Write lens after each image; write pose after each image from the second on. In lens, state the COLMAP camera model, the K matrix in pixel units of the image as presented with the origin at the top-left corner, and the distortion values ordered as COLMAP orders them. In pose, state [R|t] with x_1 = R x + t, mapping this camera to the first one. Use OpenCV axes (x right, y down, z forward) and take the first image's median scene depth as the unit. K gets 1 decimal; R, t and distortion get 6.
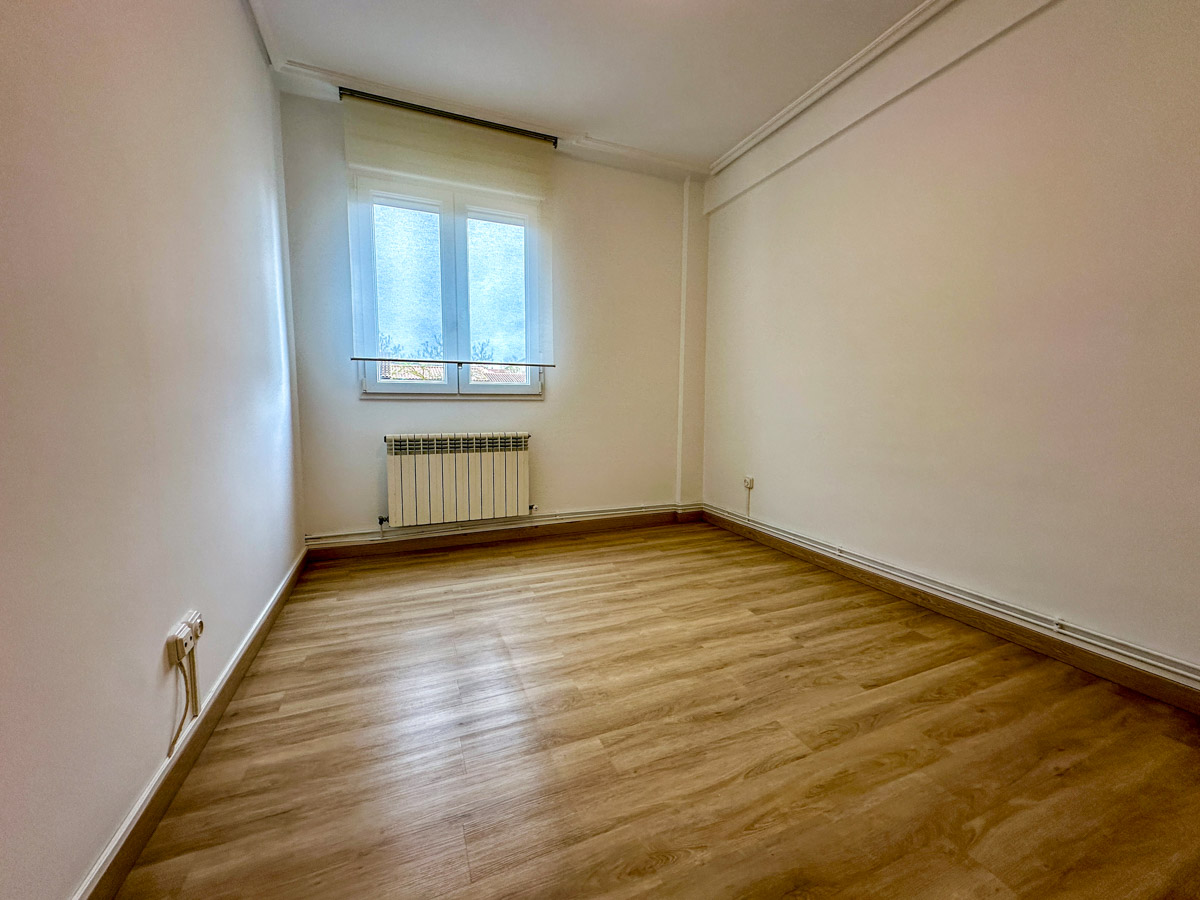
lens RADIAL K [[478.9, 0, 600.0], [0, 478.9, 450.0], [0, 0, 1]] dist [0.001451, -0.000149]
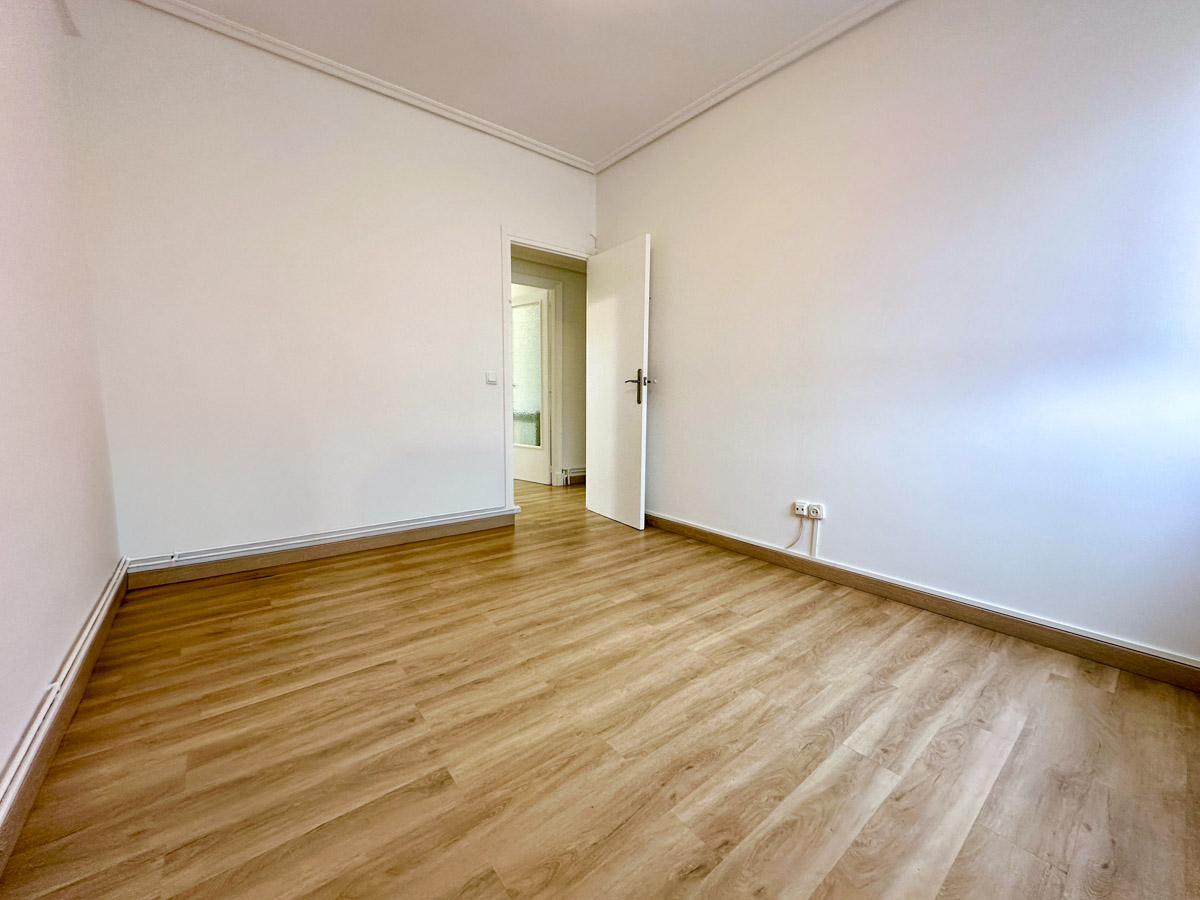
lens RADIAL K [[476.5, 0, 600.2], [0, 476.5, 447.9], [0, 0, 1]] dist [-0.001344, 0.000460]
pose [[-0.960617, 0.019475, -0.277191, 0.344431], [-0.038233, 0.978790, 0.201267, -0.155710], [0.275232, 0.203938, -0.939498, 1.713426]]
